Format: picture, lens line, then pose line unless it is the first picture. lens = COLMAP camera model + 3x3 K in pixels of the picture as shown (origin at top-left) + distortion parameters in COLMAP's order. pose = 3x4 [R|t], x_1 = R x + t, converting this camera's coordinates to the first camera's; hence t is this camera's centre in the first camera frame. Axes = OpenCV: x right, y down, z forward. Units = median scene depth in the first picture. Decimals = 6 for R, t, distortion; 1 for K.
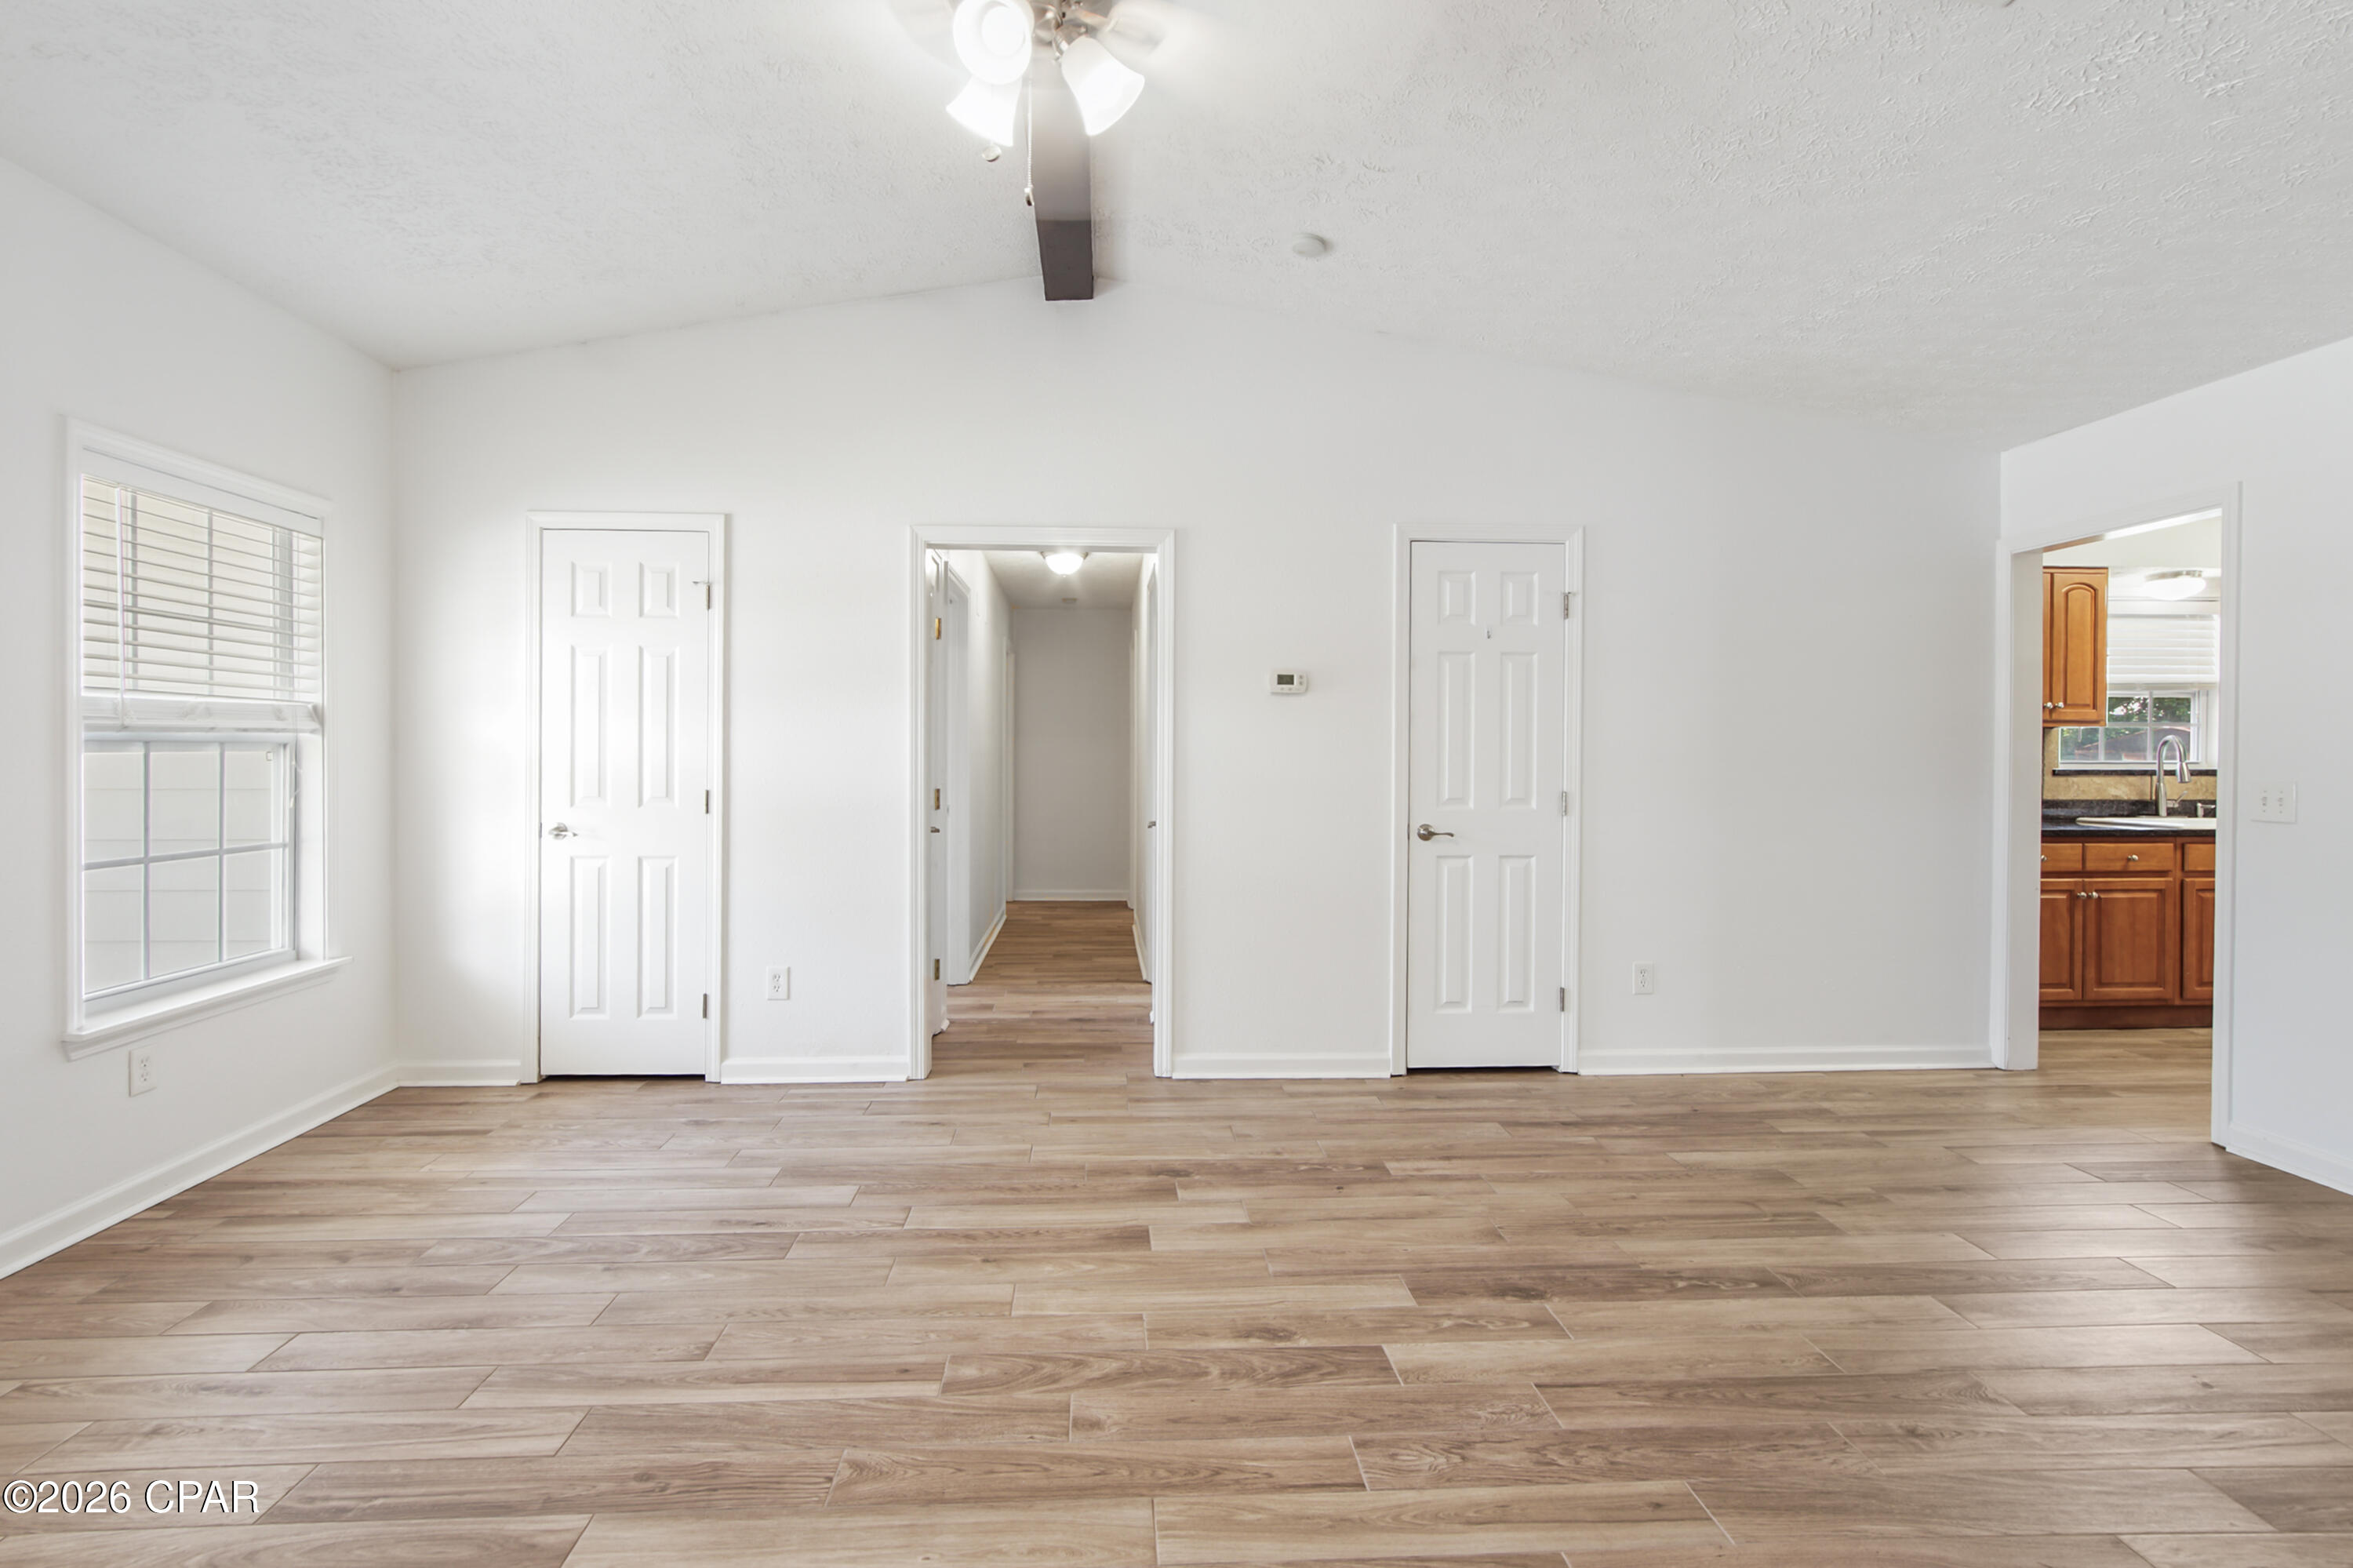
lens RADIAL K [[1081.9, 0, 1138.6], [0, 1081.9, 753.7], [0, 0, 1]] dist [-0.003797, -0.000099]
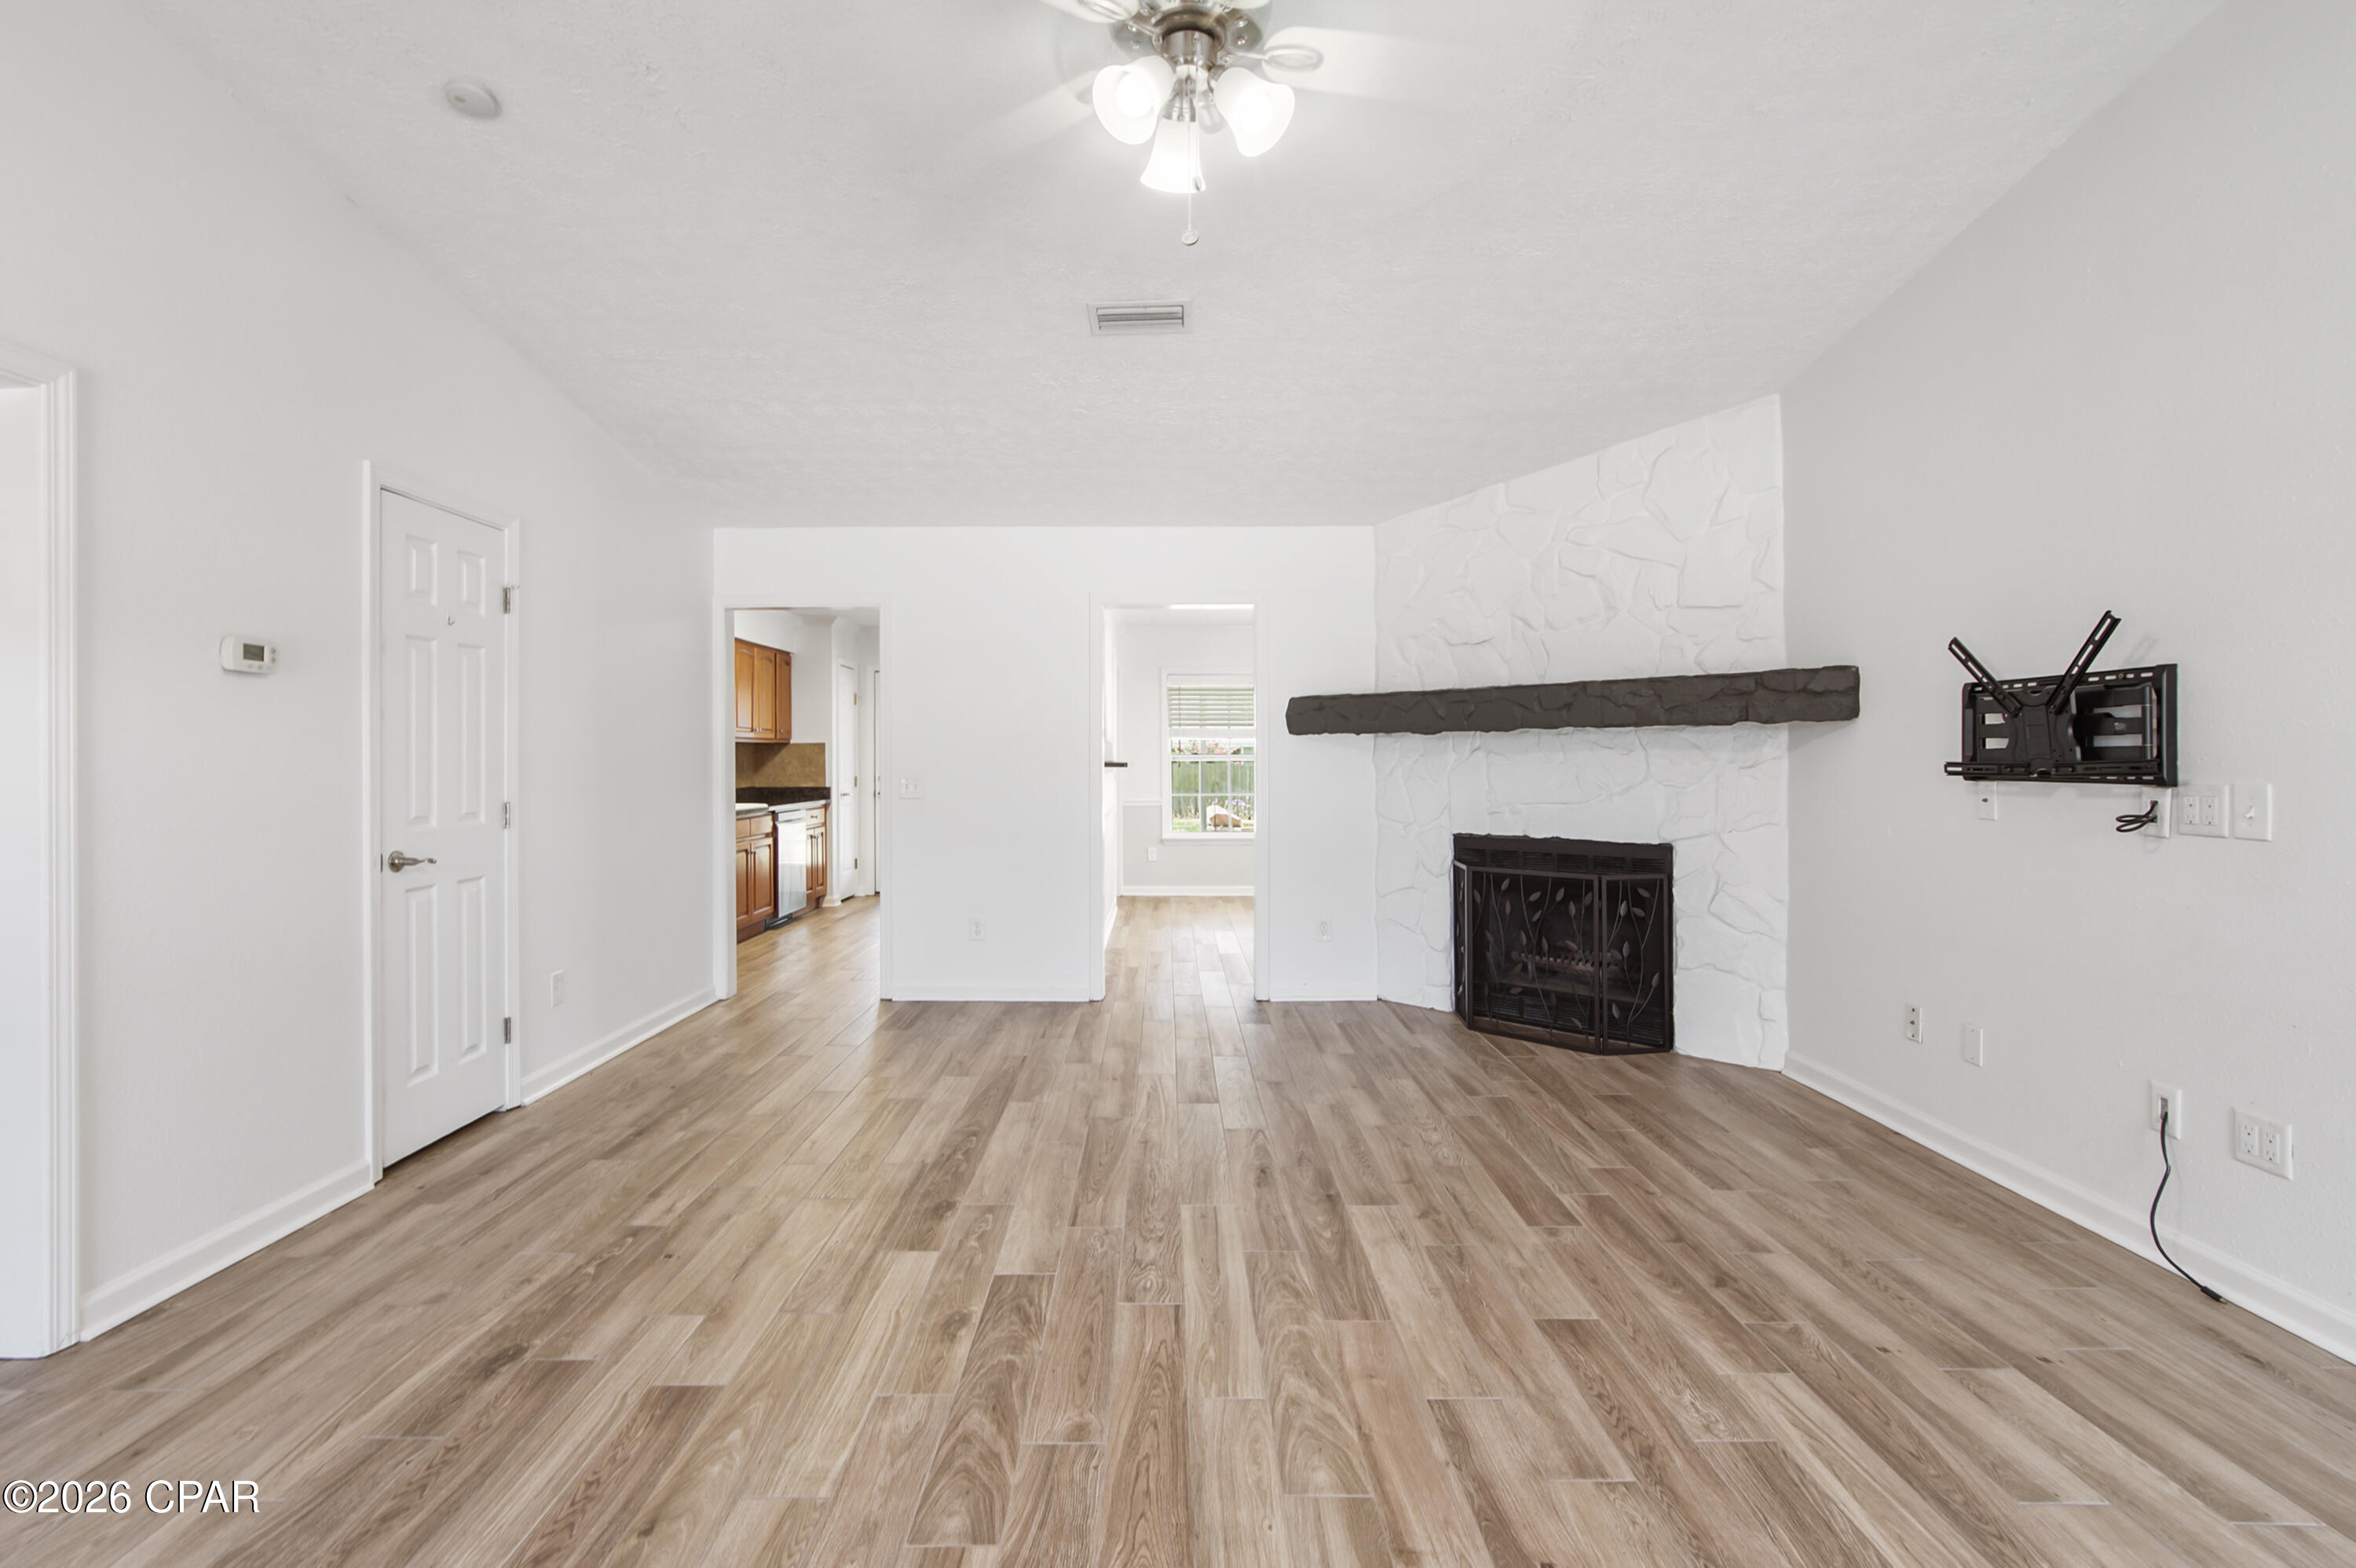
lens RADIAL K [[1083.1, 0, 1140.0], [0, 1083.1, 753.6], [0, 0, 1]] dist [-0.003797, -0.000099]
pose [[0.069694, 0.000916, 0.997568, -0.680153], [0.005150, 0.999986, -0.001278, -0.003281], [-0.997555, 0.005226, 0.069688, 0.568759]]
